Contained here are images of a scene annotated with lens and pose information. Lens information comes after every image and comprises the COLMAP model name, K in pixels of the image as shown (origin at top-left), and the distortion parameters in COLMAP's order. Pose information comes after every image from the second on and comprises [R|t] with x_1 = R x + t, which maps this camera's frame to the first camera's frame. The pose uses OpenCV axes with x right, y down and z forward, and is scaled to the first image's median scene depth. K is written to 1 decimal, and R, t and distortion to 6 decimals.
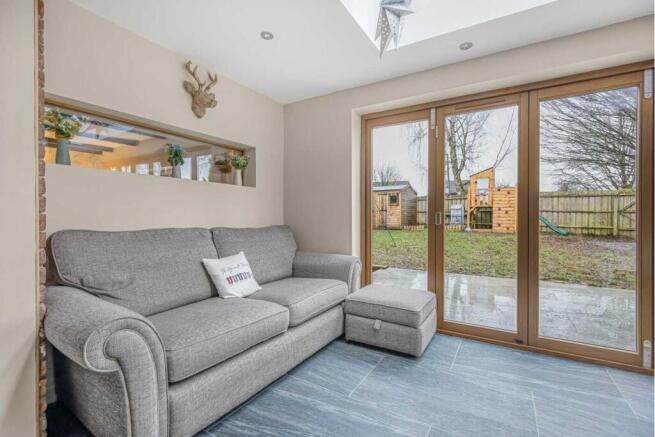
lens RADIAL K [[299.1, 0, 328.7], [0, 299.1, 217.9], [0, 0, 1]] dist [-0.003262, -0.000219]
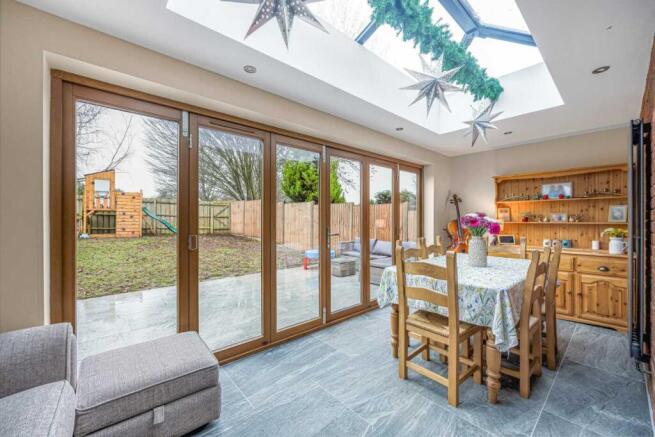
lens RADIAL K [[261.4, 0, 331.1], [0, 261.4, 219.8], [0, 0, 1]] dist [0.001668, 0.000010]
pose [[0.294714, -0.007646, 0.955555, -0.053470], [-0.000578, 0.999966, 0.008180, -0.015972], [-0.955585, -0.002963, 0.294700, 0.090166]]
